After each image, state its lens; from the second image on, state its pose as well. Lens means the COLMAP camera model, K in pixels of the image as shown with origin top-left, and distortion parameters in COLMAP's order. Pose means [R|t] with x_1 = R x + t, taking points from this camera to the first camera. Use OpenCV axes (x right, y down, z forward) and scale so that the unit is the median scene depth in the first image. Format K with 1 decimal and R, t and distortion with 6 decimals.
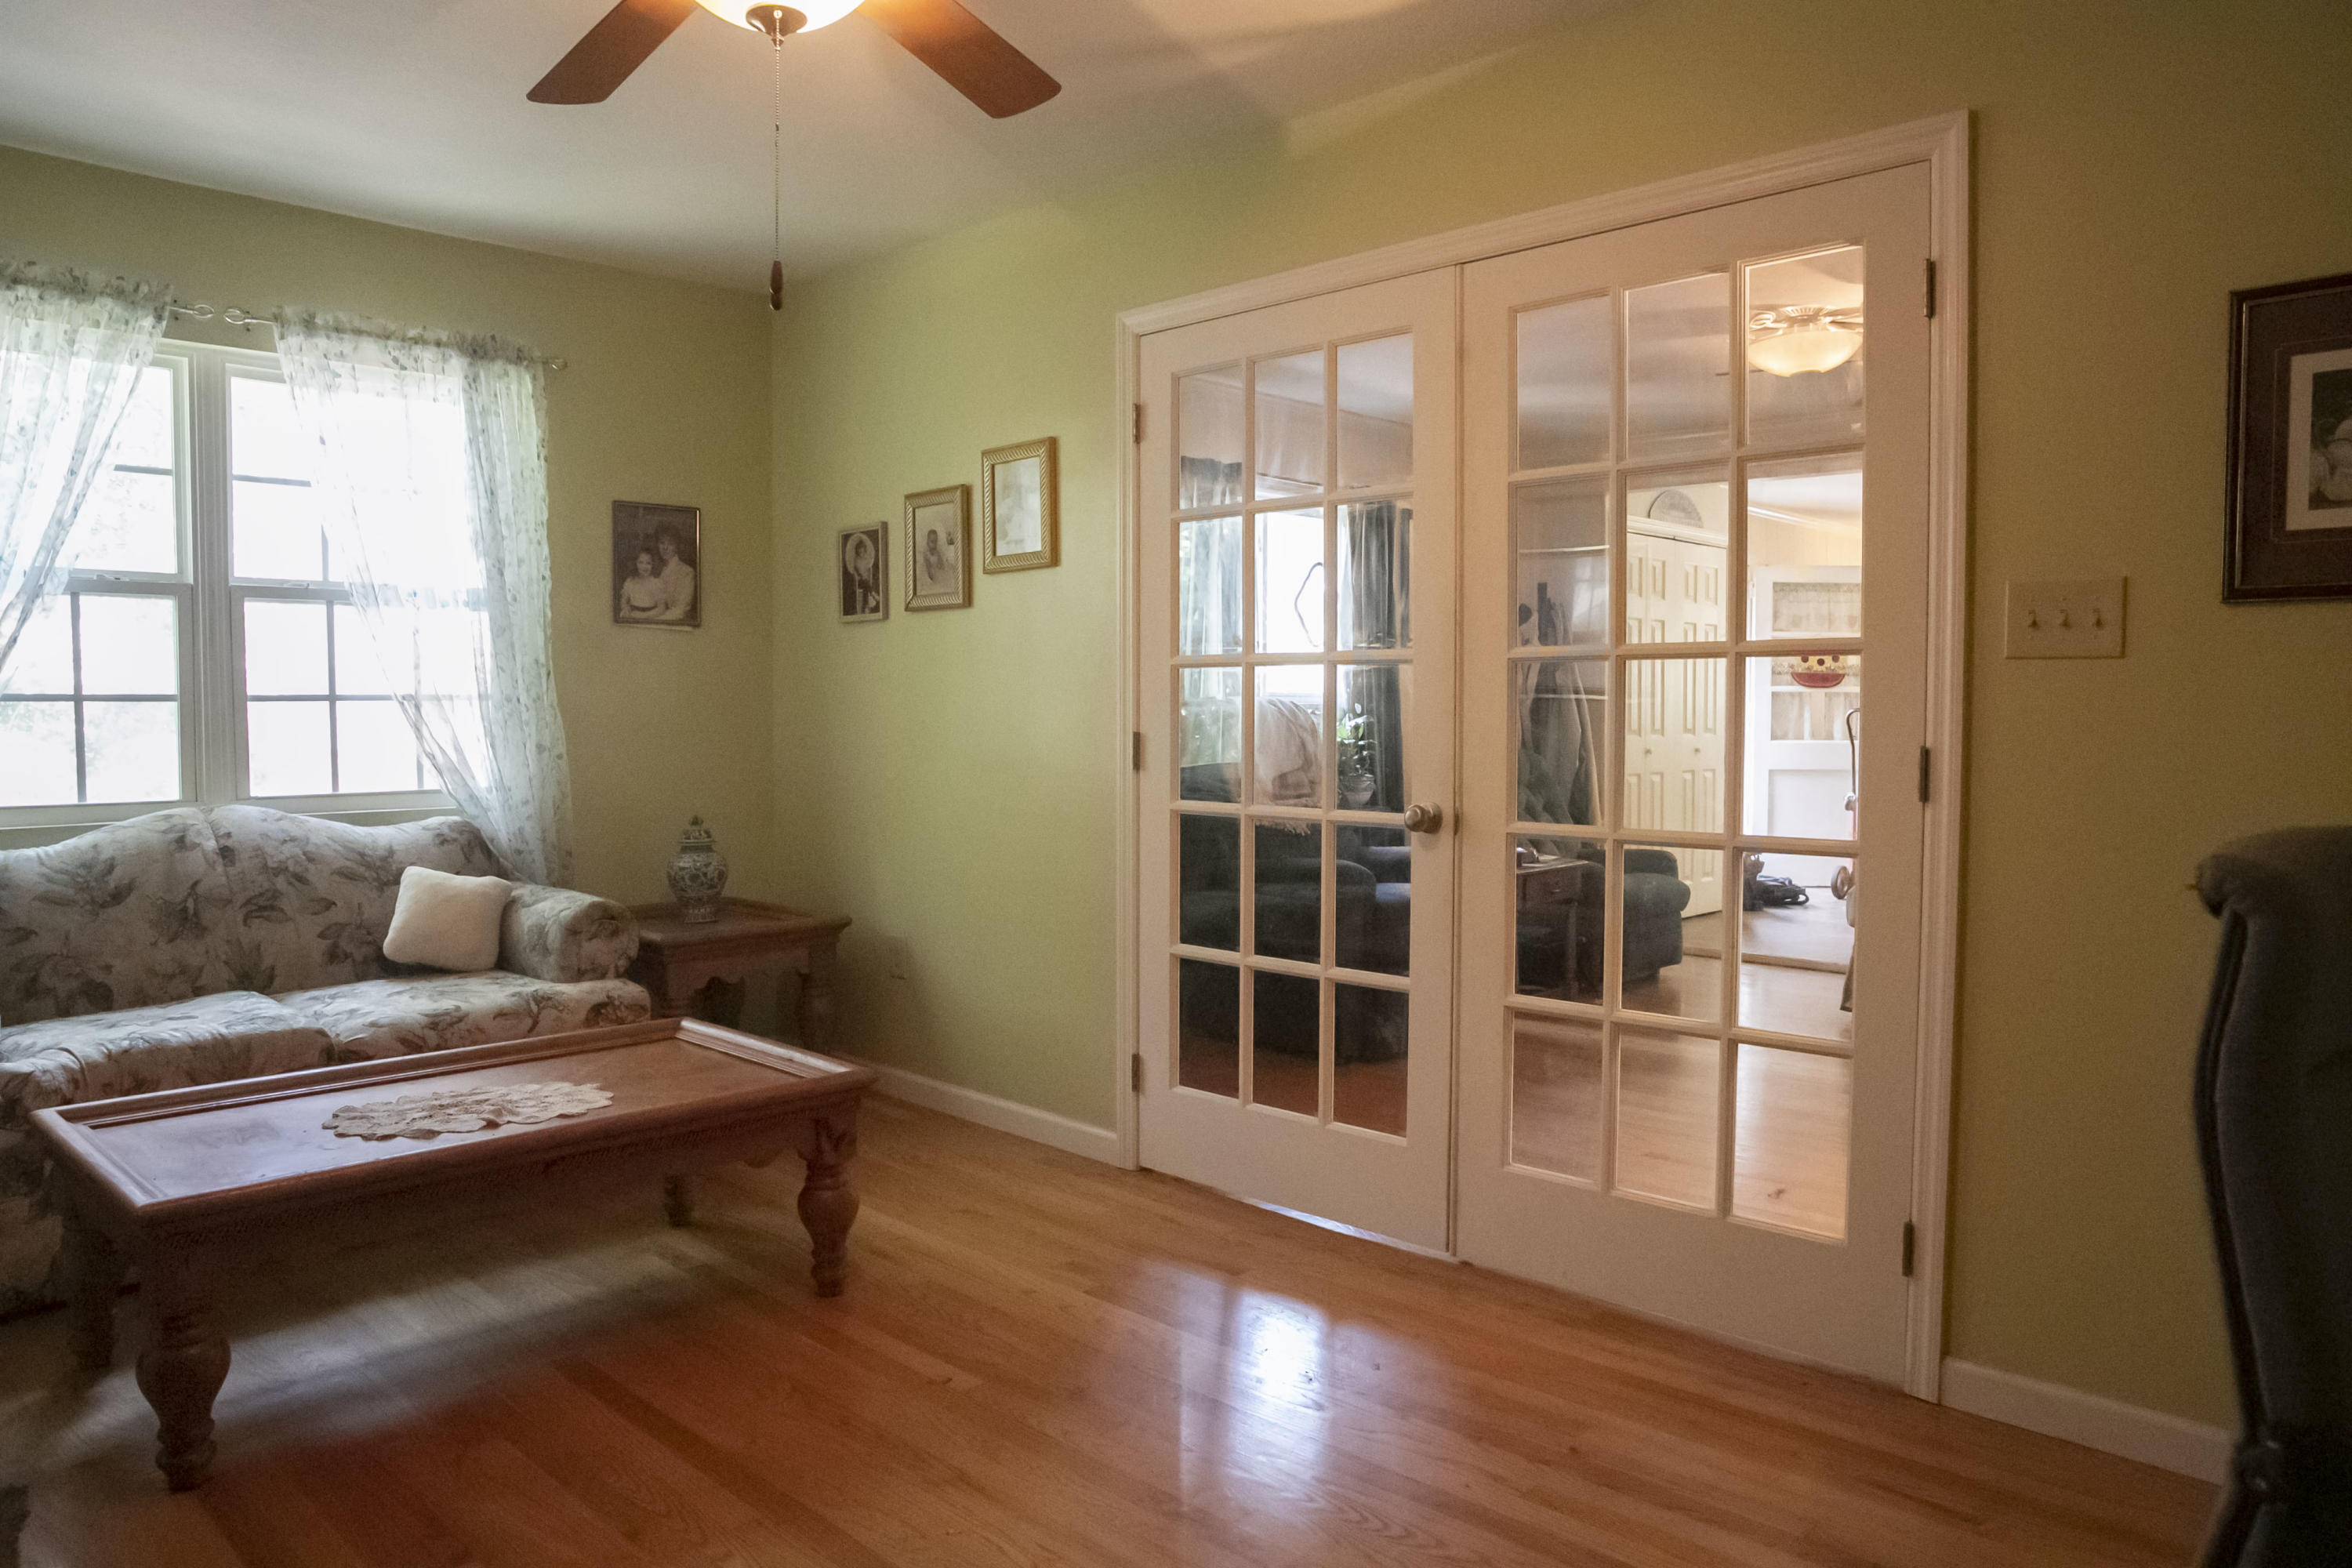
lens RADIAL K [[1584.3, 0, 1177.9], [0, 1584.3, 801.1], [0, 0, 1]] dist [-0.105166, 0.081108]
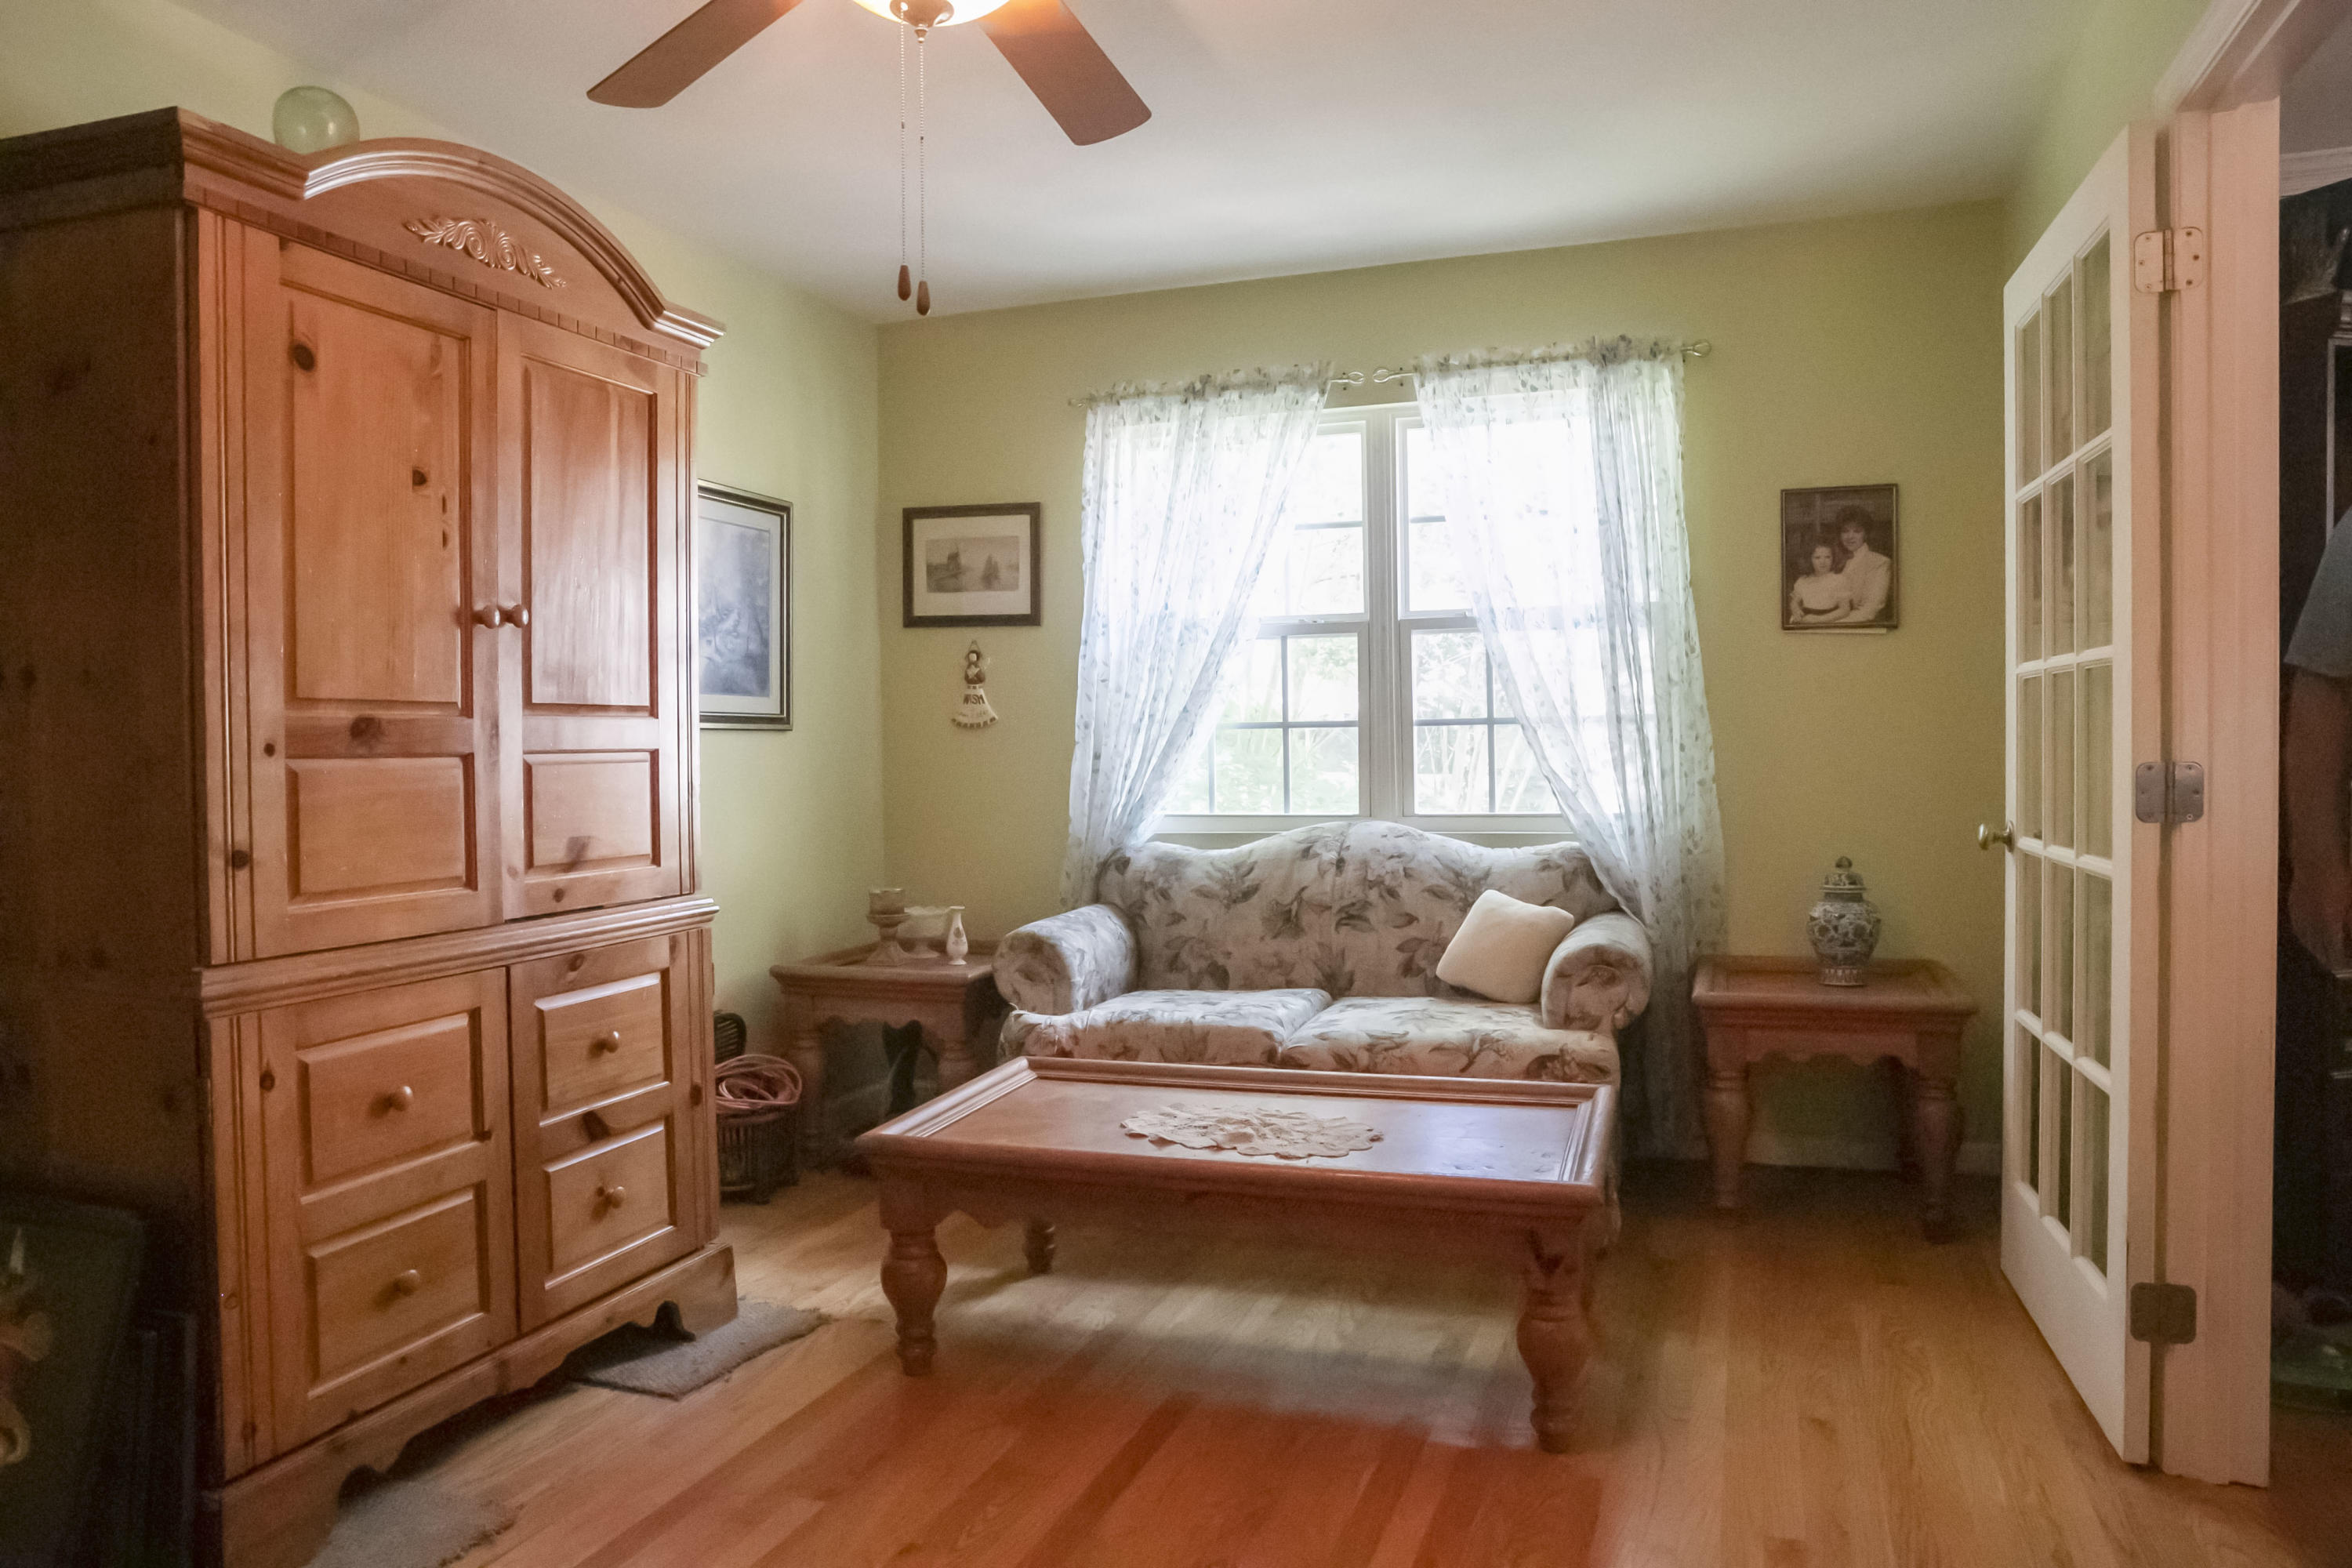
lens RADIAL K [[1601.9, 0, 1176.0], [0, 1601.9, 784.0], [0, 0, 1]] dist [-0.056068, -0.001698]
pose [[0.433492, 0.019247, -0.900952, 0.349611], [-0.037856, 0.999278, 0.003133, -0.021792], [0.900362, 0.032748, 0.433908, 0.376237]]
